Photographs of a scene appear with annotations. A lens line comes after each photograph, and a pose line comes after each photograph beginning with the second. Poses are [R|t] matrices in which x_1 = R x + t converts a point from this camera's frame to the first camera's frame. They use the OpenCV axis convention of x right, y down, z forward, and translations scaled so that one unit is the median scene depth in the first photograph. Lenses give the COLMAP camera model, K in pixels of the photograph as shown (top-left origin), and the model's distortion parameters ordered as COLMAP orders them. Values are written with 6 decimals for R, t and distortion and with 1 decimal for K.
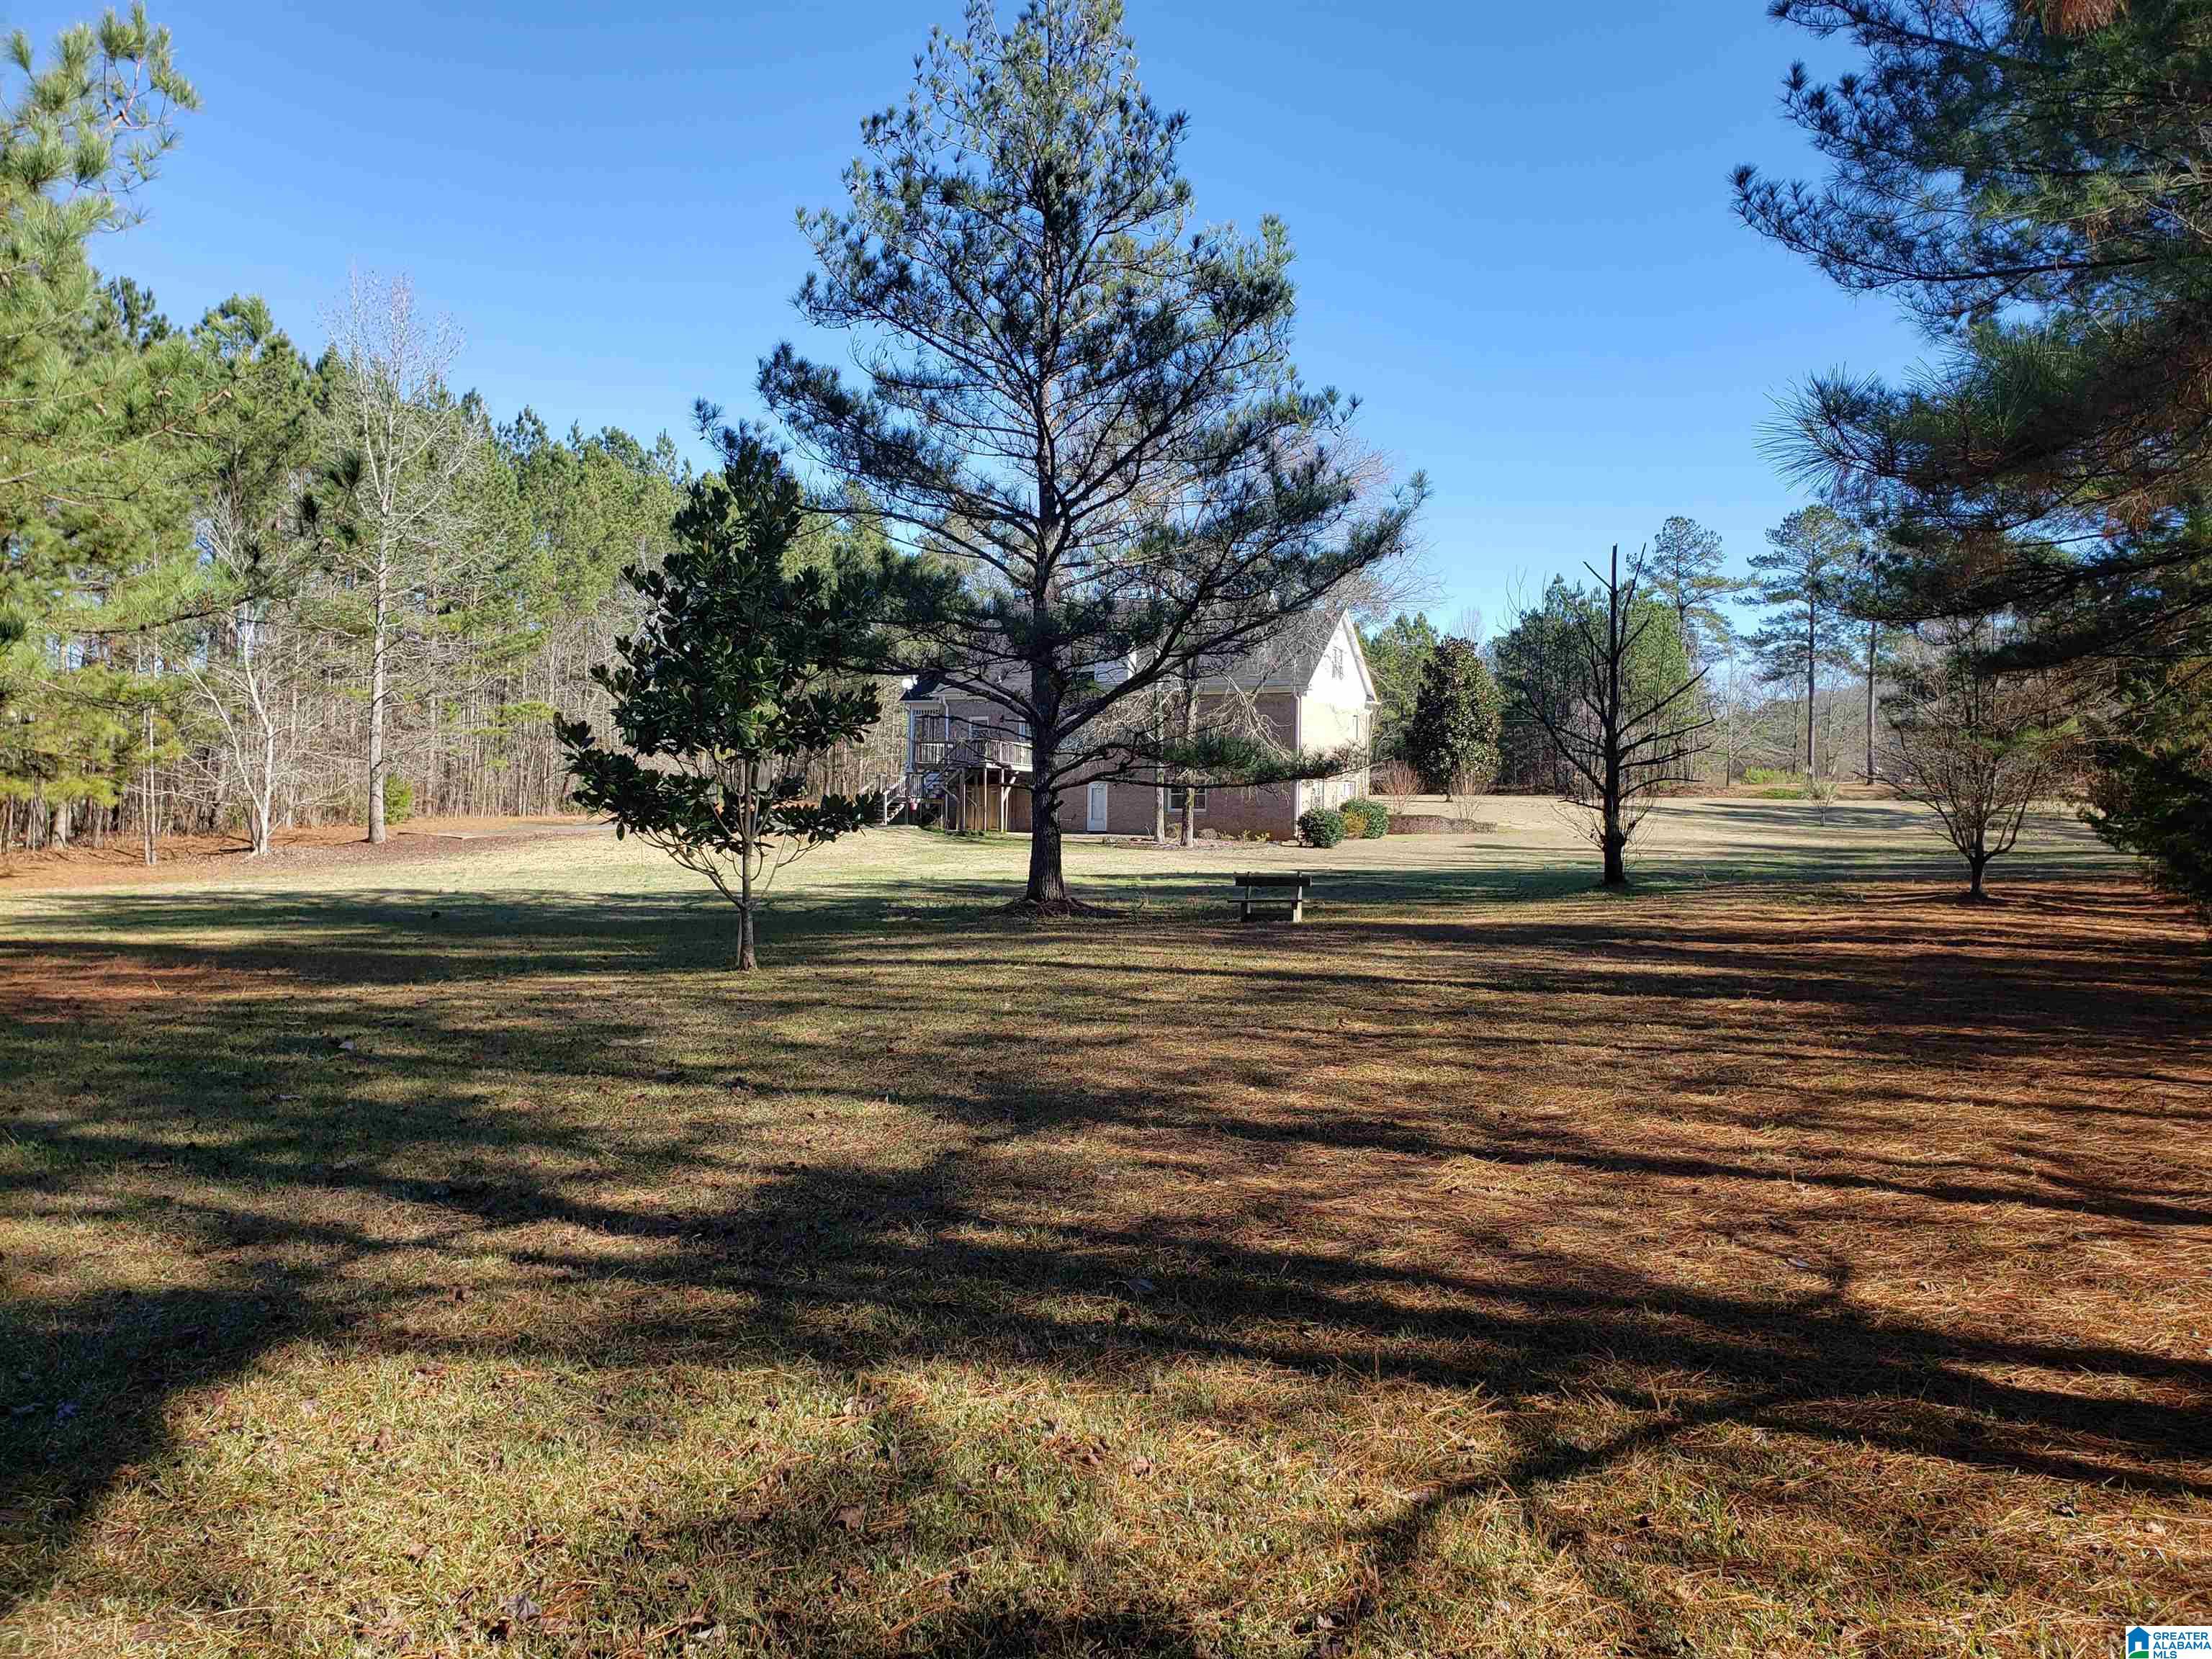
lens RADIAL K [[1694.6, 0, 1133.6], [0, 1694.6, 828.7], [0, 0, 1]] dist [0.031558, -0.001622]
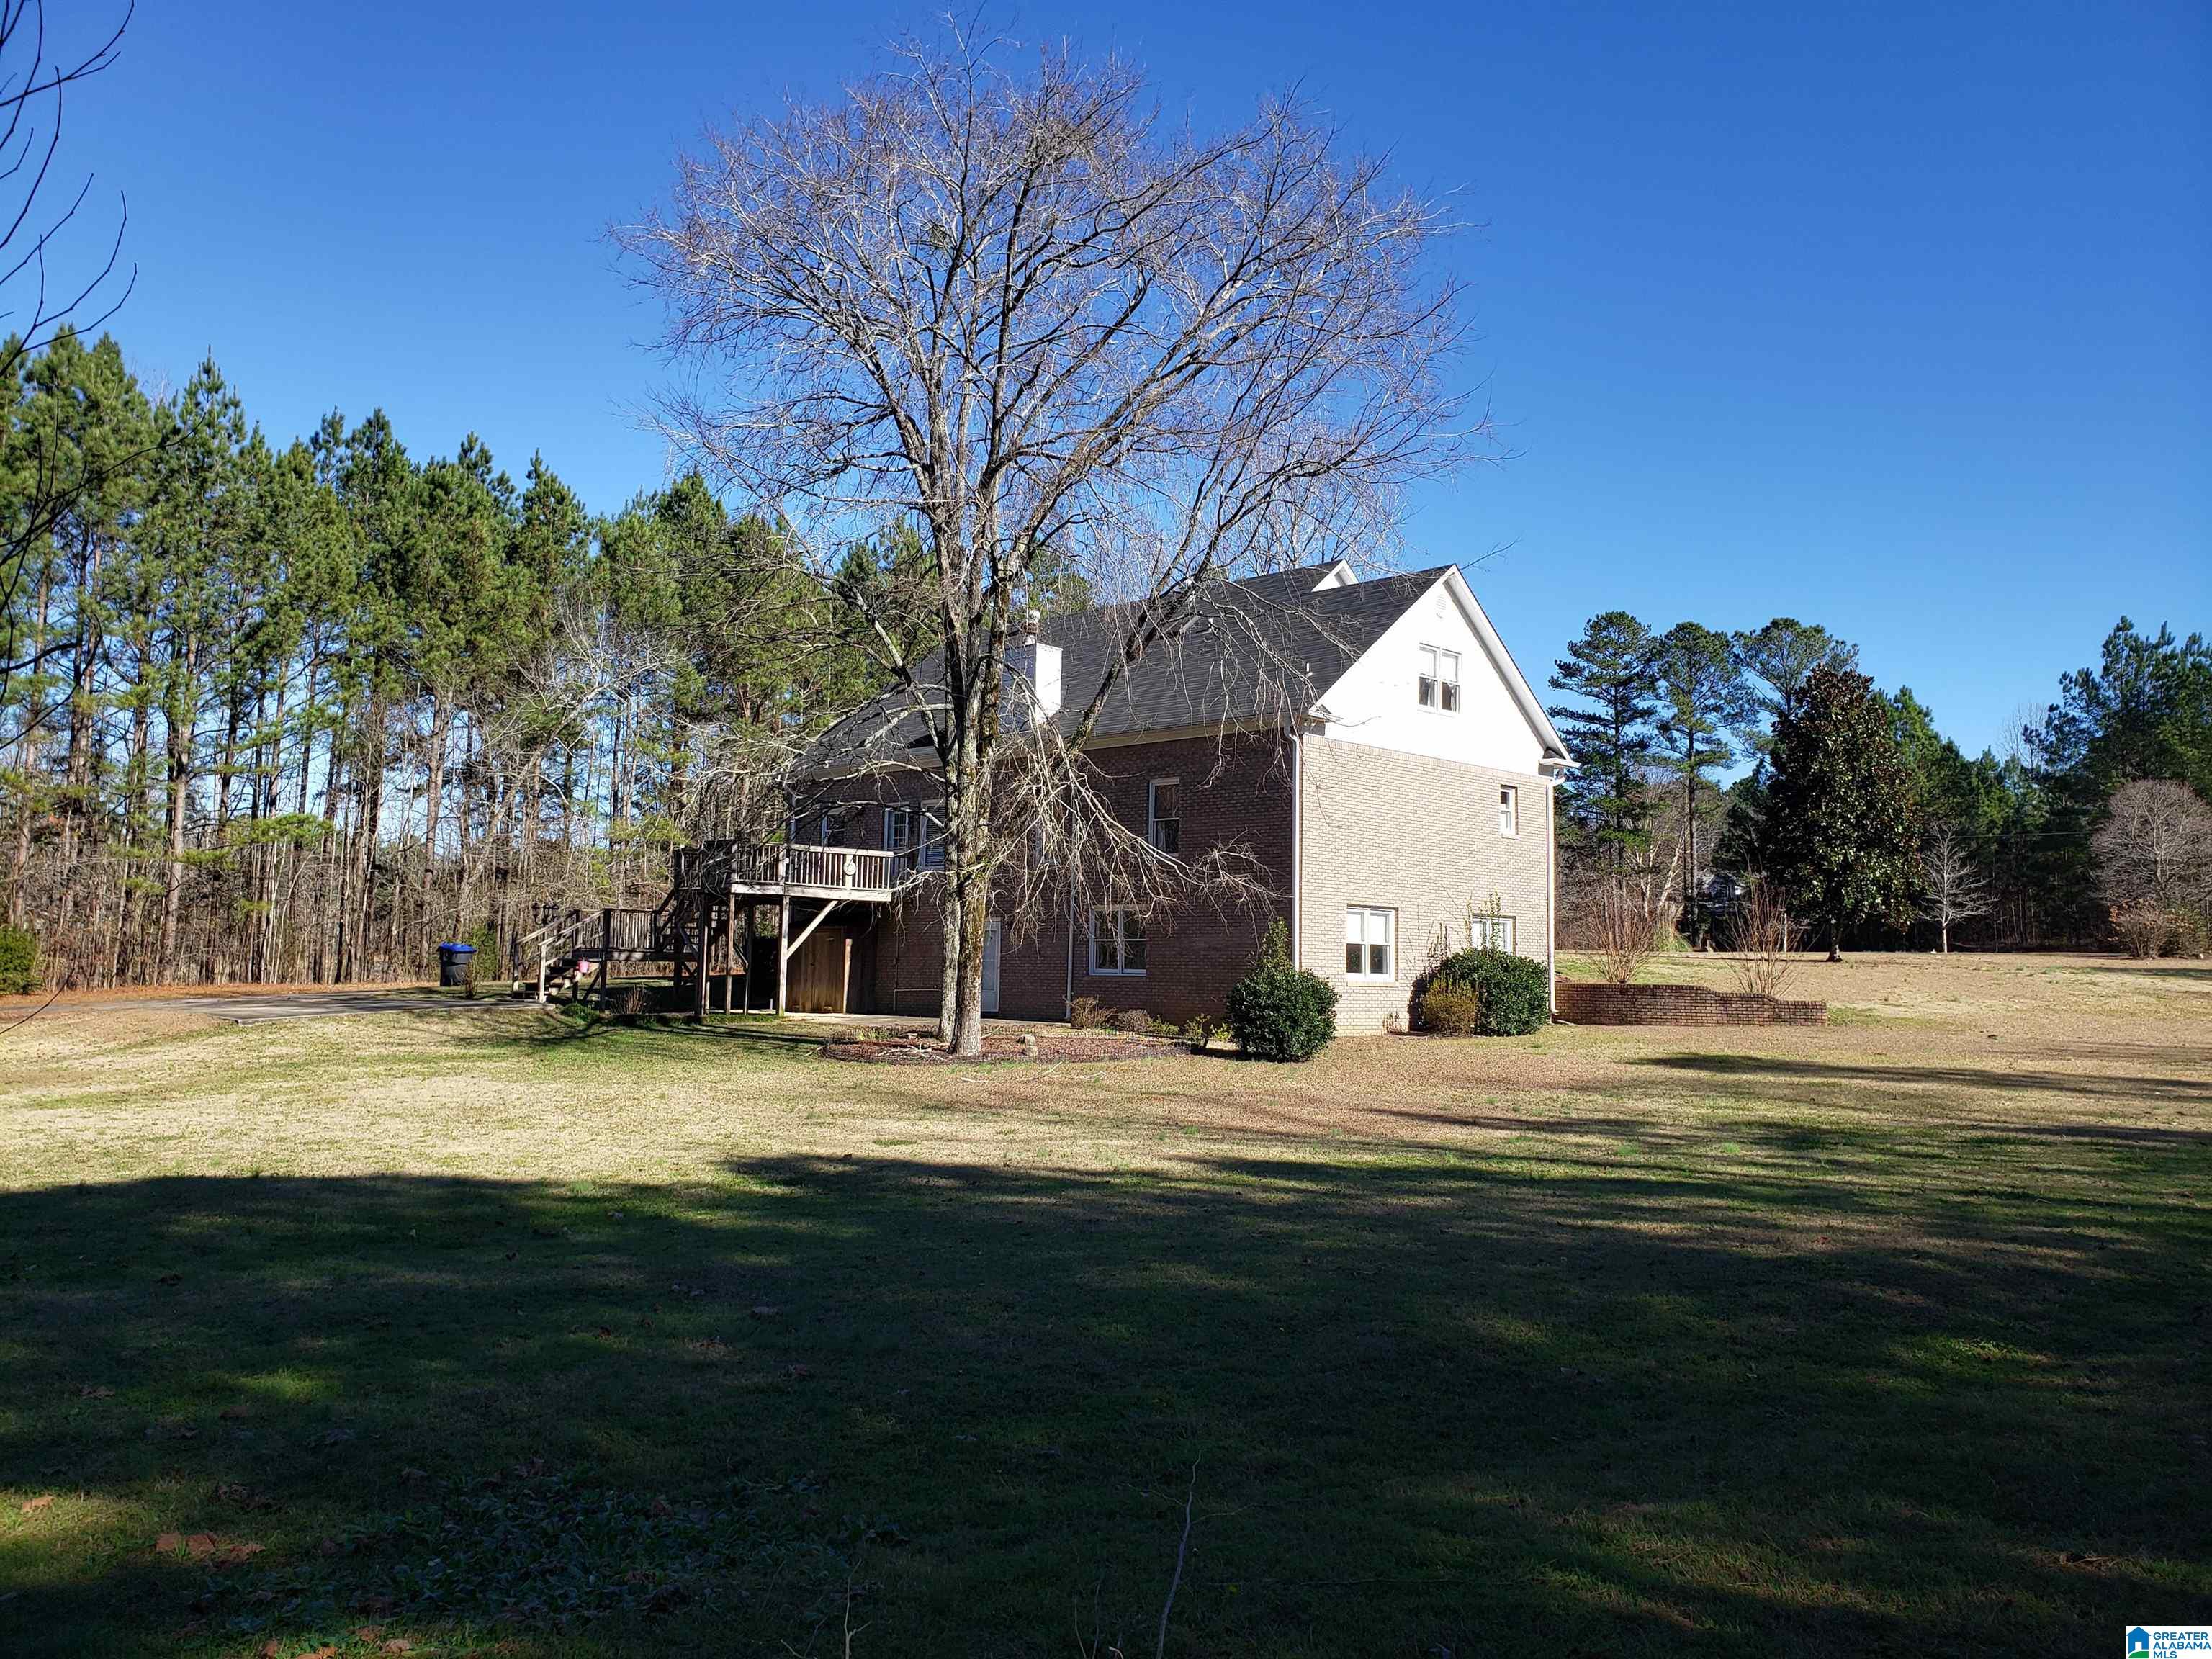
lens RADIAL K [[1694.6, 0, 1133.6], [0, 1694.6, 828.7], [0, 0, 1]] dist [0.031558, -0.001622]
pose [[0.946345, -0.023002, -0.322339, 0.120261], [-0.007125, 0.995736, -0.091975, -0.004489], [0.323080, 0.089336, 0.942146, 0.314153]]
